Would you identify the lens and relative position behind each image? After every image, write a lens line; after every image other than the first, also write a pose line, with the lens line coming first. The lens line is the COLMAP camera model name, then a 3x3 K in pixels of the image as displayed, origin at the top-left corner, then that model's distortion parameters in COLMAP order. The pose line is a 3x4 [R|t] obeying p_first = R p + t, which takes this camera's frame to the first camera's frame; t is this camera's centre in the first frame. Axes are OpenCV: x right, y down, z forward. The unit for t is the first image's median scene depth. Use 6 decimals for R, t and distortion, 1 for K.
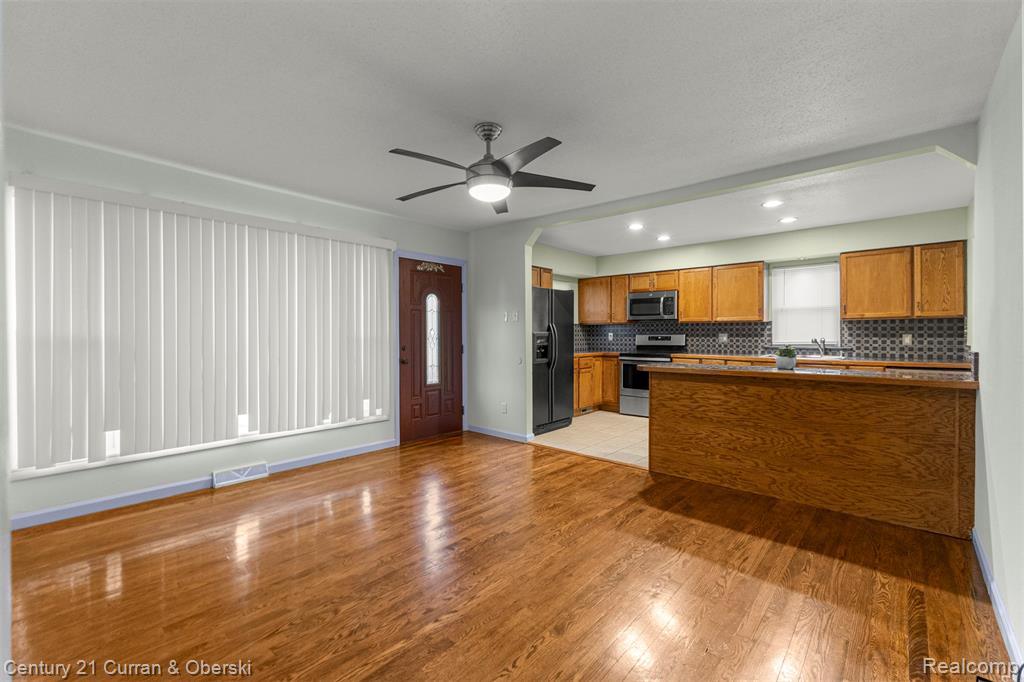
lens RADIAL K [[439.9, 0, 508.9], [0, 439.9, 335.4], [0, 0, 1]] dist [0.009884, -0.000404]
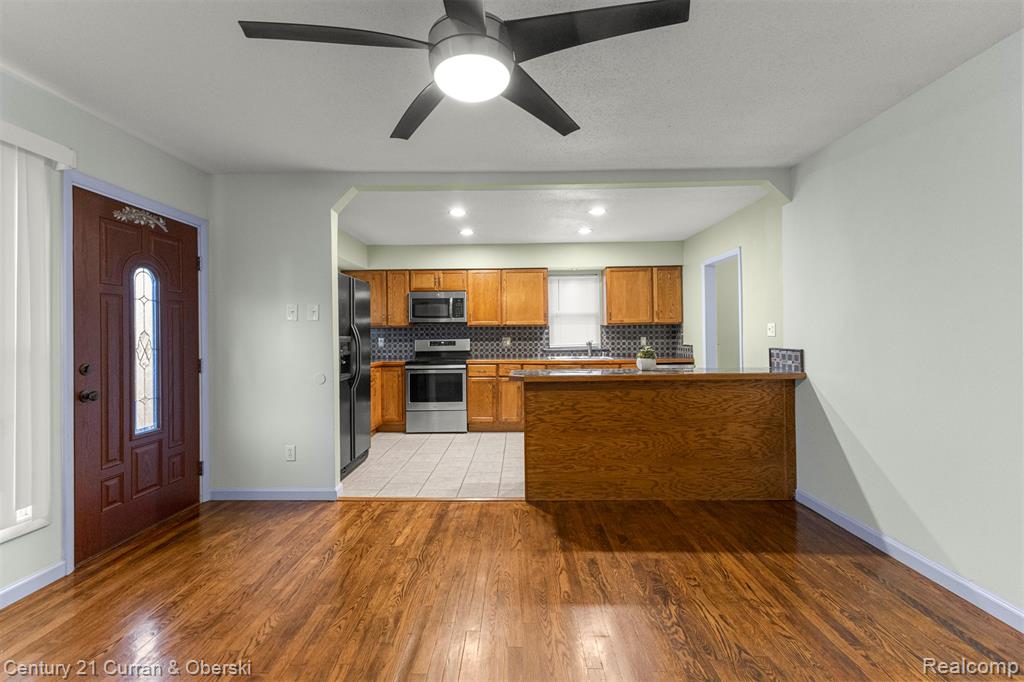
lens RADIAL K [[439.9, 0, 508.9], [0, 439.9, 335.4], [0, 0, 1]] dist [0.009884, -0.000404]
pose [[0.758285, -0.002860, 0.651917, -0.189938], [0.011683, 0.999889, -0.009203, 0.000127], [-0.651819, 0.014595, 0.758234, 0.288716]]
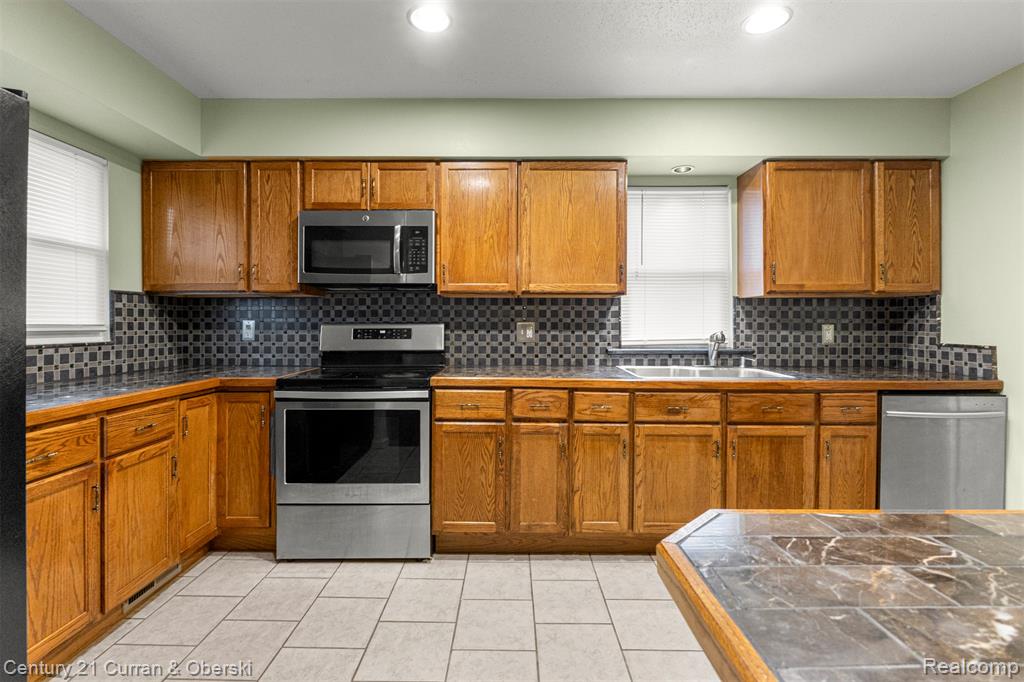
lens RADIAL K [[462.2, 0, 511.4], [0, 462.2, 323.2], [0, 0, 1]] dist [-0.004126, -0.000392]
pose [[0.744088, 0.004273, 0.668068, 0.191164], [-0.000605, 0.999983, -0.005722, -0.000673], [-0.668082, 0.003853, 0.744078, 0.787478]]
